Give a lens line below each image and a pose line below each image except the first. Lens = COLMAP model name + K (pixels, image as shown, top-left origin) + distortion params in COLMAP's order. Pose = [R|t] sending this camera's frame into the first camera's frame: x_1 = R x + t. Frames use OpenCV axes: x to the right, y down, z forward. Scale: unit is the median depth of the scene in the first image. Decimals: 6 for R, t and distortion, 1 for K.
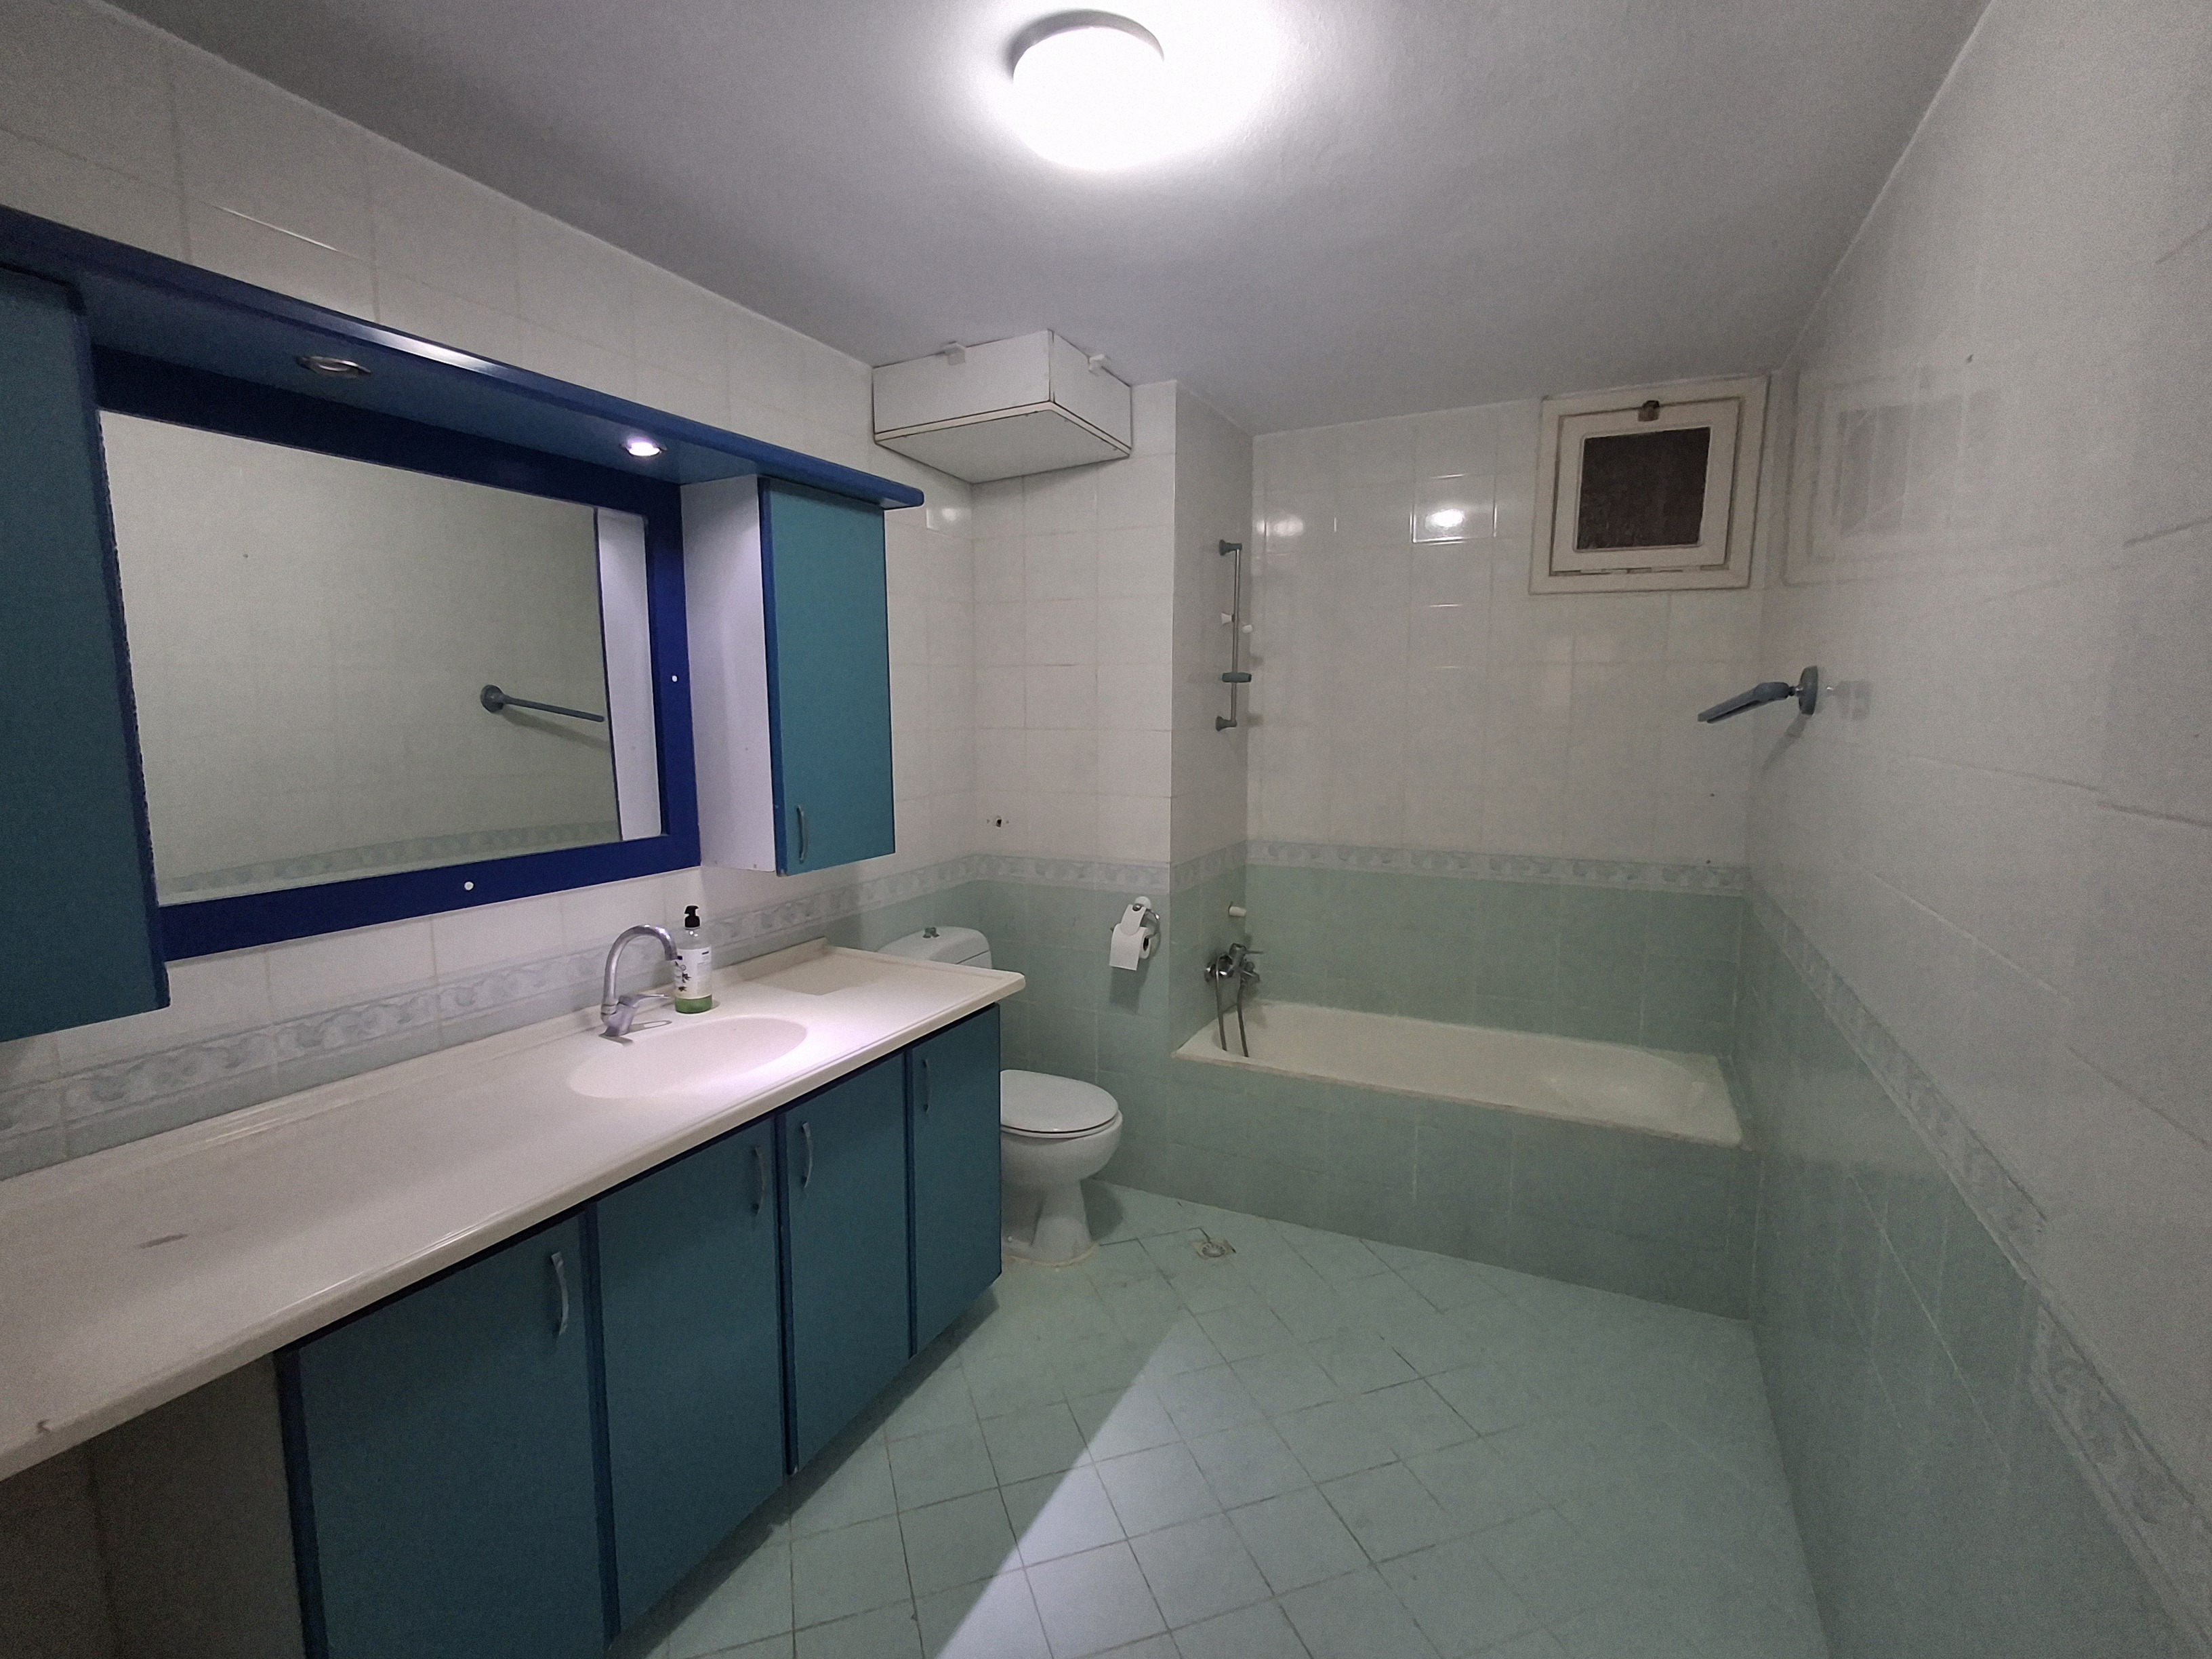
lens RADIAL K [[1005.9, 0, 1101.8], [0, 1005.9, 836.8], [0, 0, 1]] dist [-0.004377, 0.003137]
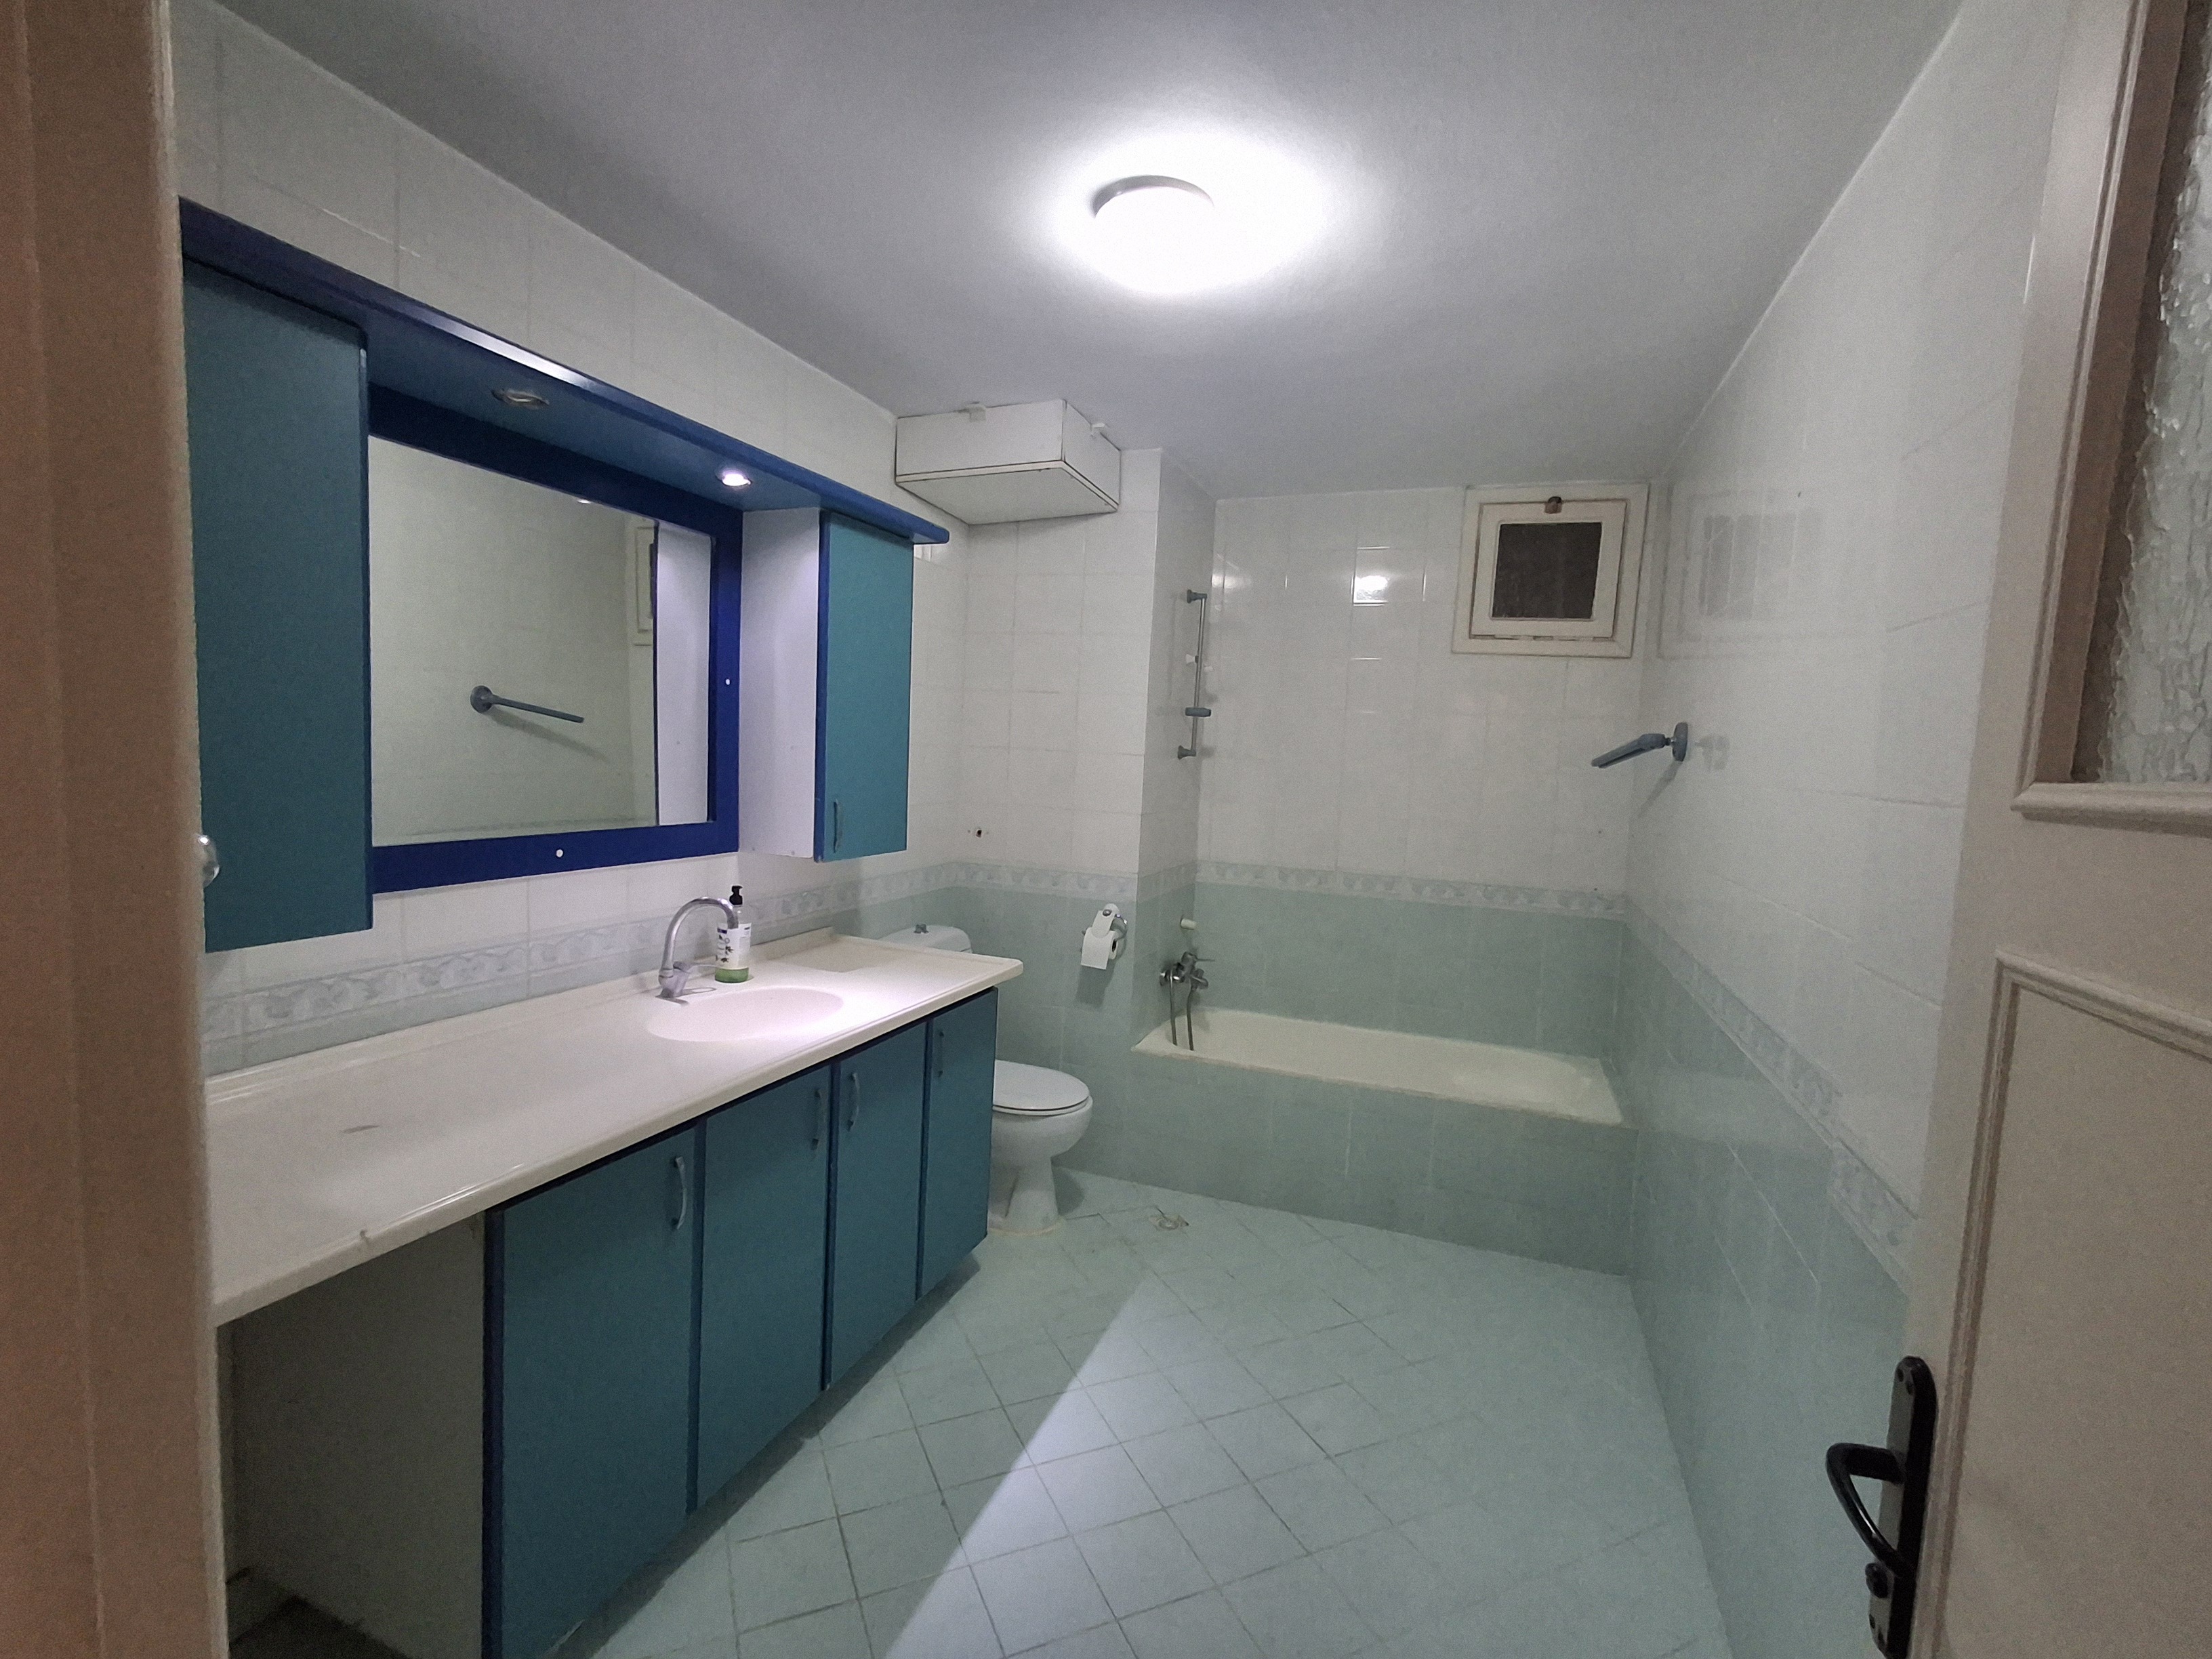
lens RADIAL K [[1005.9, 0, 1104.5], [0, 1005.9, 835.0], [0, 0, 1]] dist [-0.004377, 0.003137]
pose [[0.994157, 0.039087, 0.100622, -0.100797], [-0.034852, 0.998445, -0.043512, 0.040266], [-0.102166, 0.039751, 0.993973, -0.126193]]
